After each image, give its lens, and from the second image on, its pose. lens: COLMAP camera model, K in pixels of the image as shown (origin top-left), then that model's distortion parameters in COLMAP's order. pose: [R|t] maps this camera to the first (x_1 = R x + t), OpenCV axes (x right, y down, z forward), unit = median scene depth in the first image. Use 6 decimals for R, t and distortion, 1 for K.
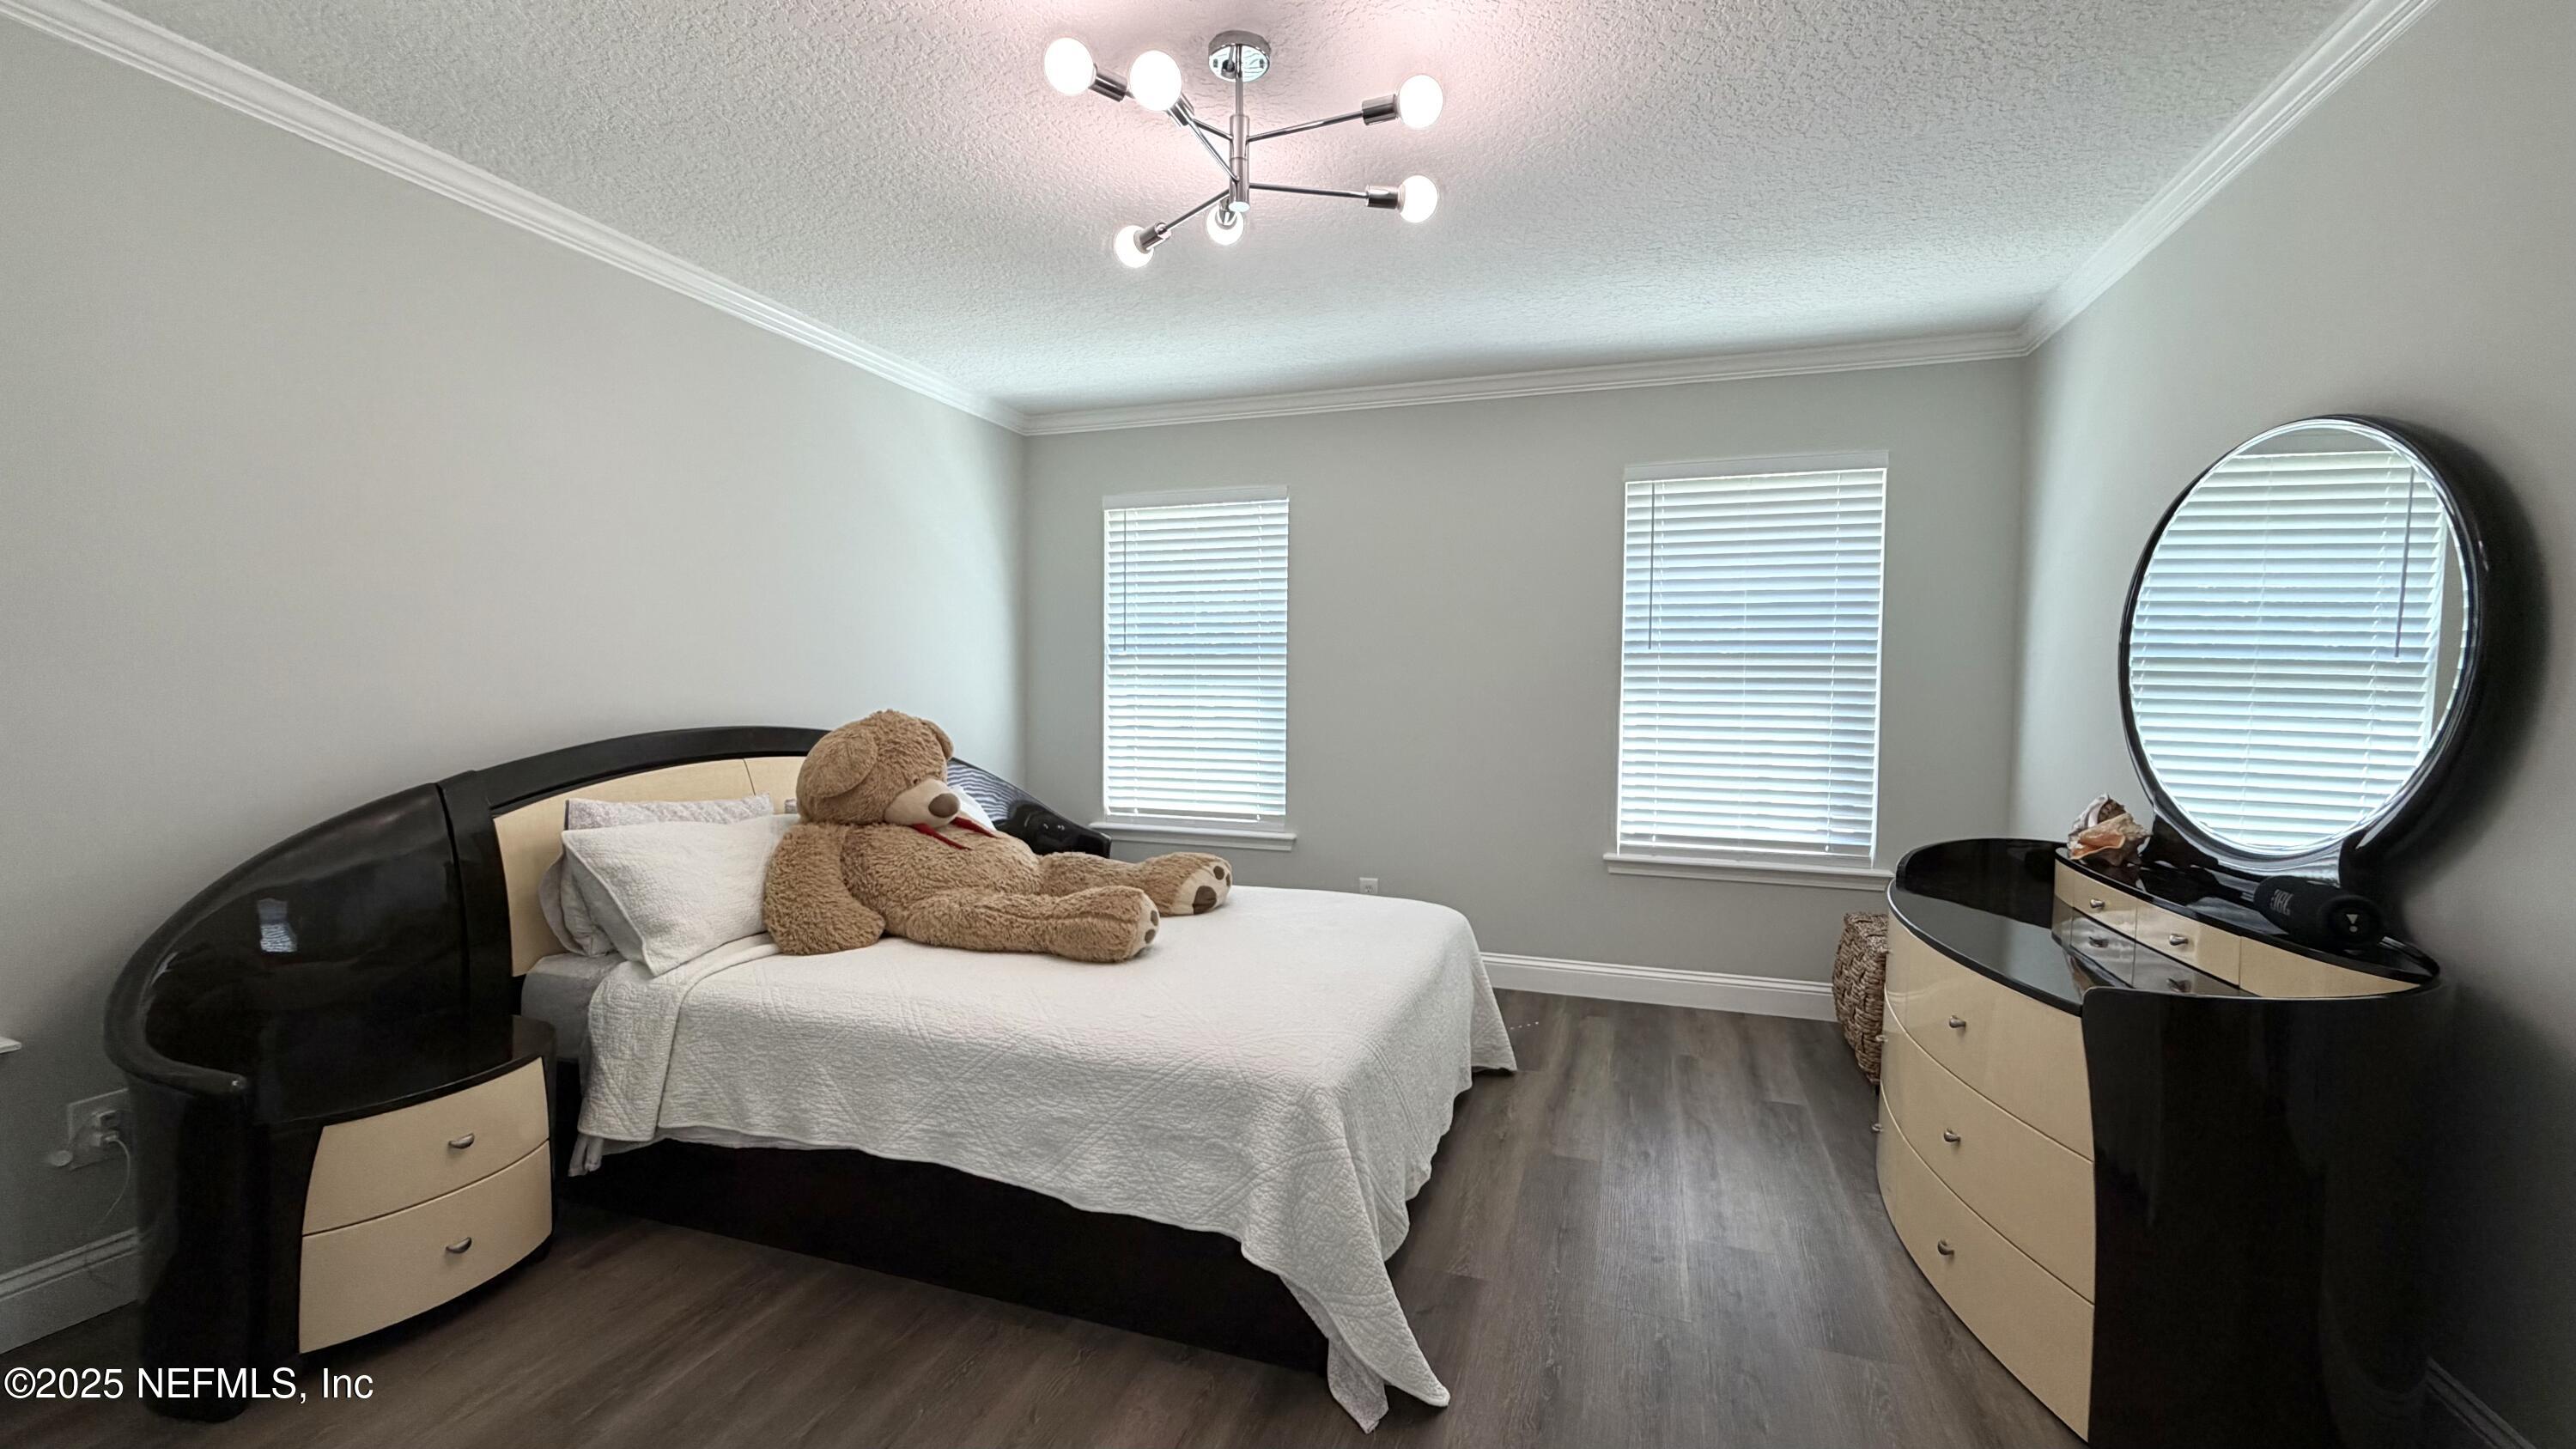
lens RADIAL K [[1031.9, 0, 1283.3], [0, 1031.9, 722.4], [0, 0, 1]] dist [-0.001935, 0.002115]
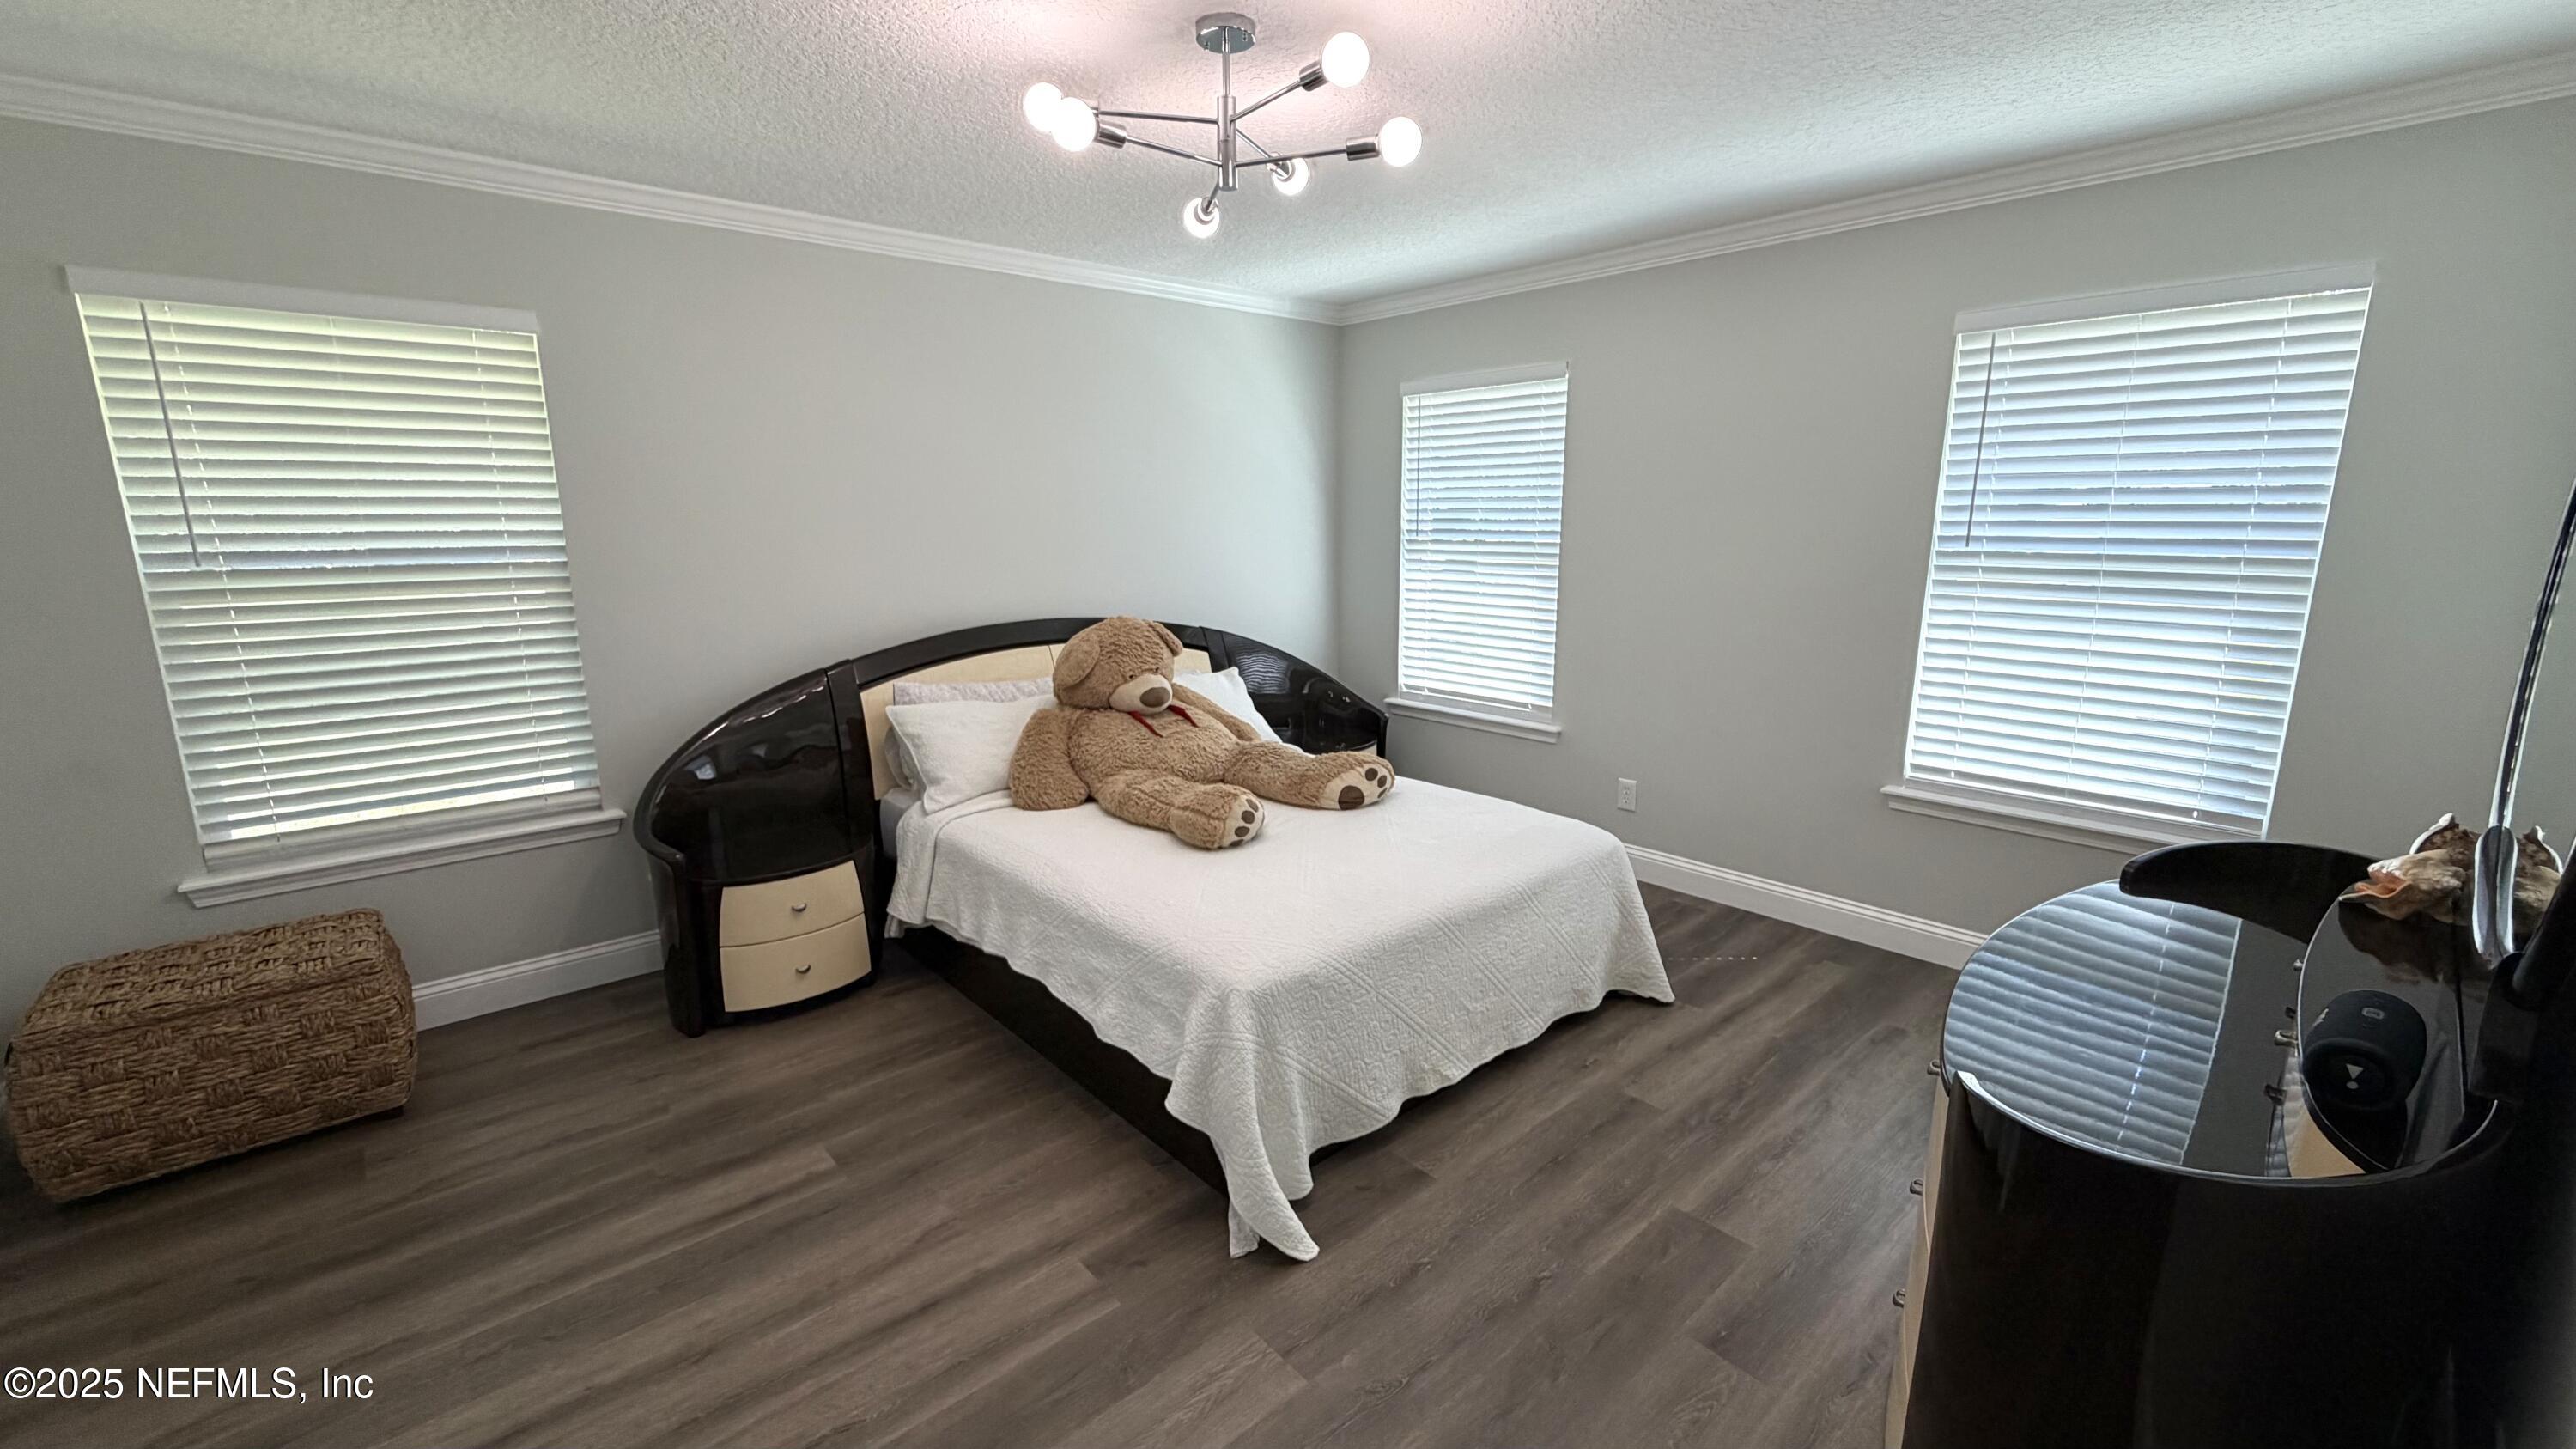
lens RADIAL K [[1031.9, 0, 1283.3], [0, 1031.9, 722.4], [0, 0, 1]] dist [-0.001935, 0.002115]
pose [[0.872155, 0.084114, -0.481944, 0.412716], [-0.002341, 0.985815, 0.167819, -0.099534], [0.489224, -0.145236, 0.859981, 0.026515]]
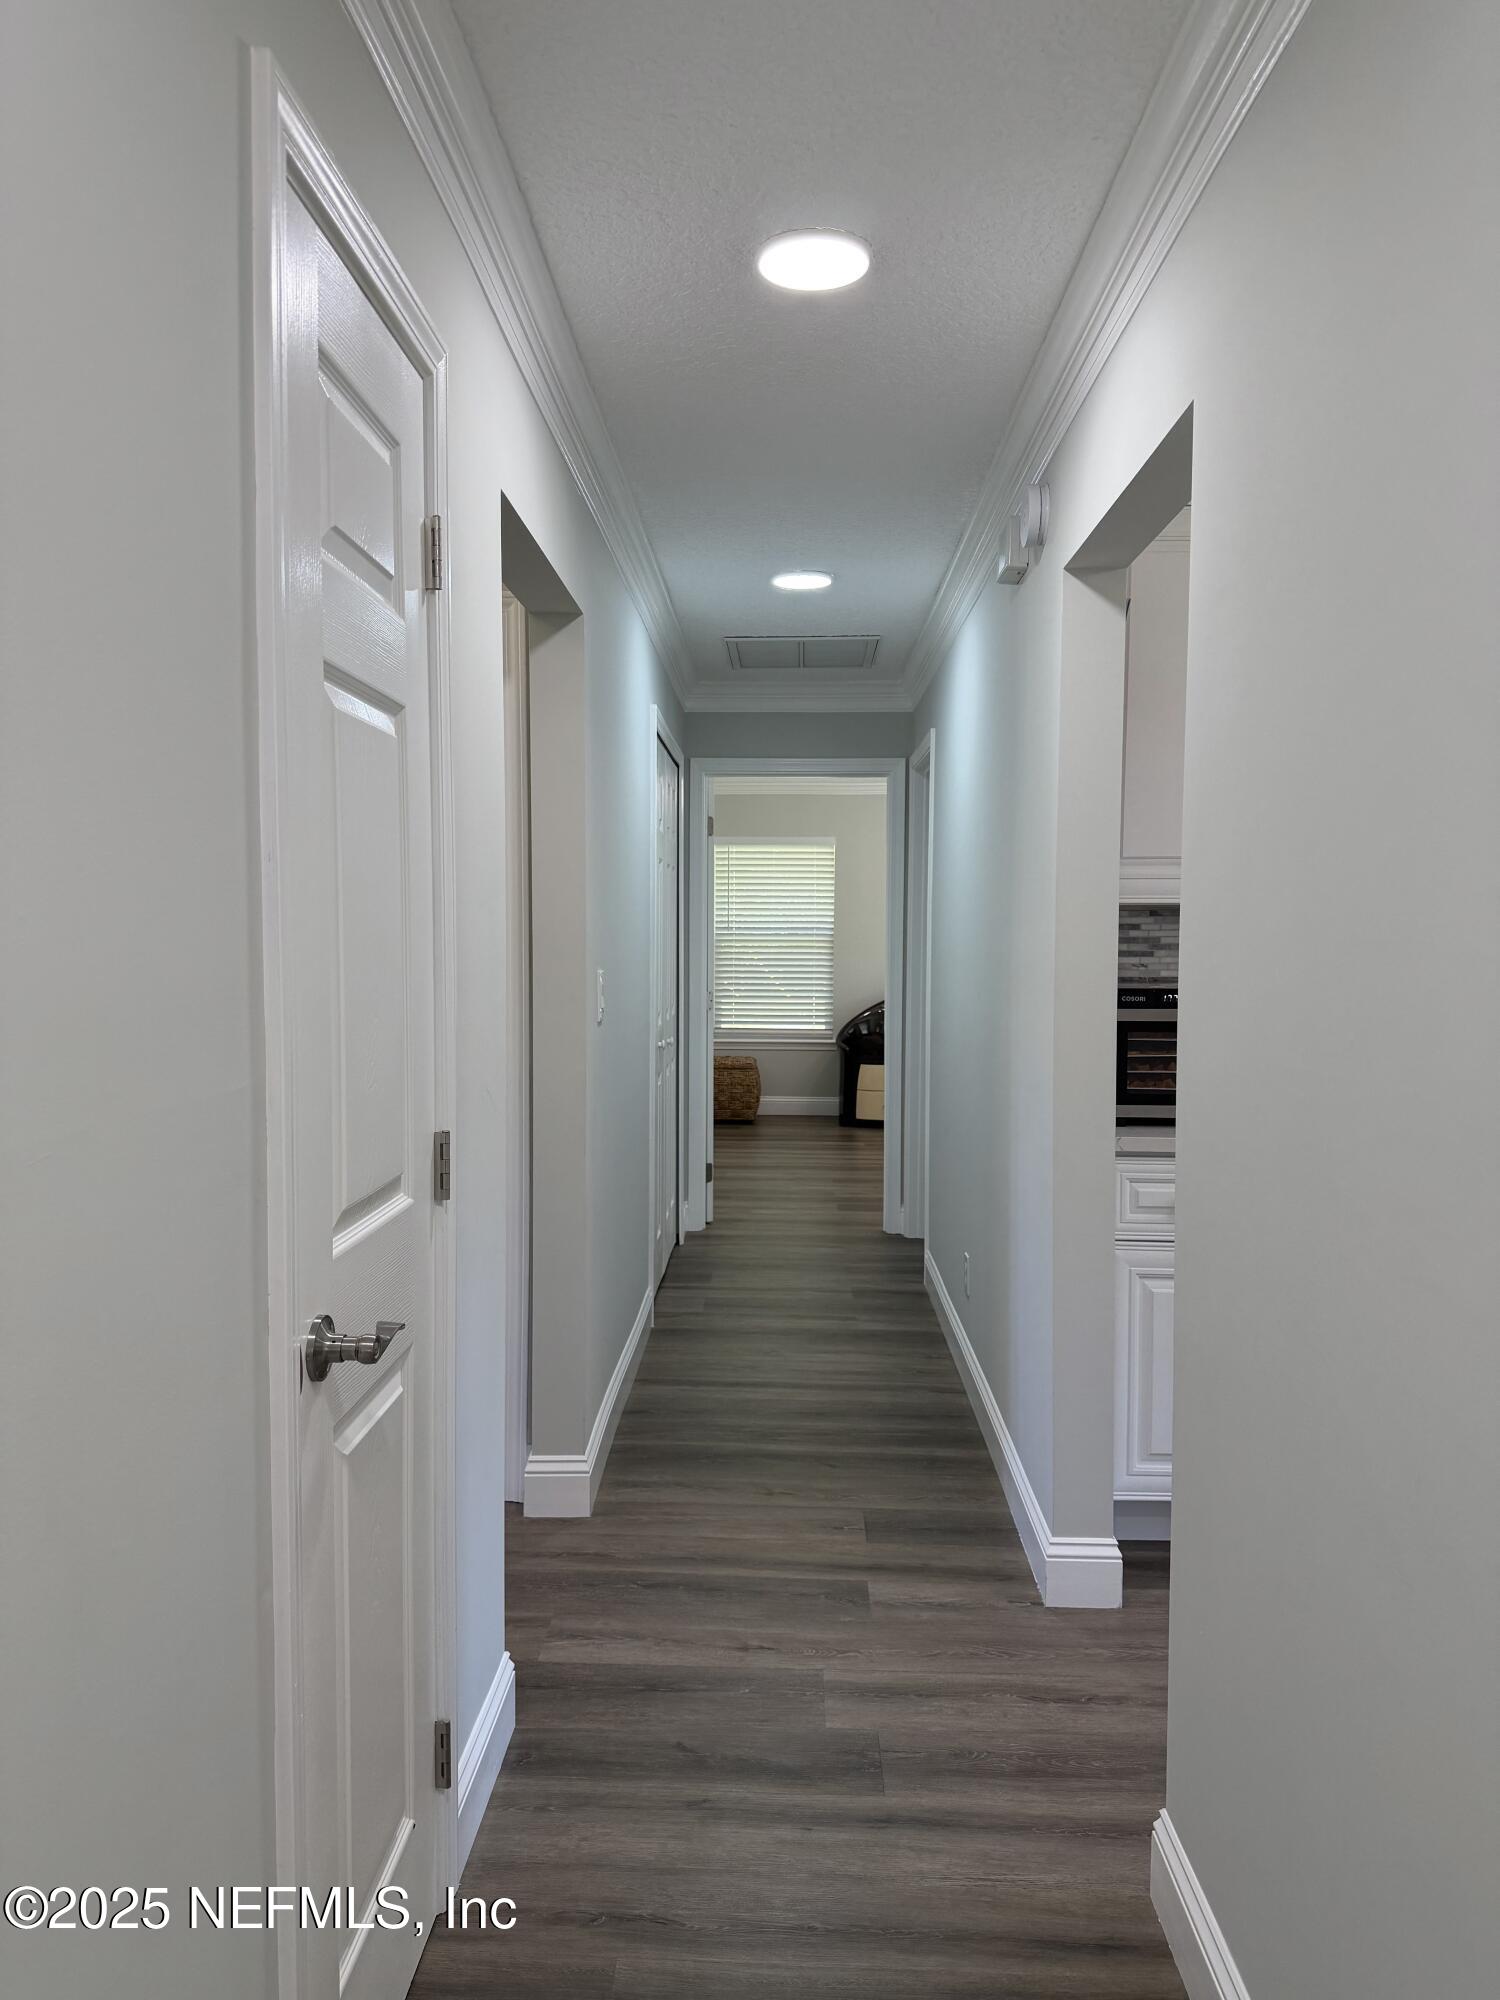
lens RADIAL K [[1428.5, 0, 750.0], [0, 1428.5, 1000.0], [0, 0, 1]] dist [0.137676, -0.249001]
pose [[0.296822, 0.030515, -0.954445, 2.437604], [-0.019716, 0.999472, 0.025823, -0.015748], [0.954729, 0.011153, 0.297267, -0.602071]]
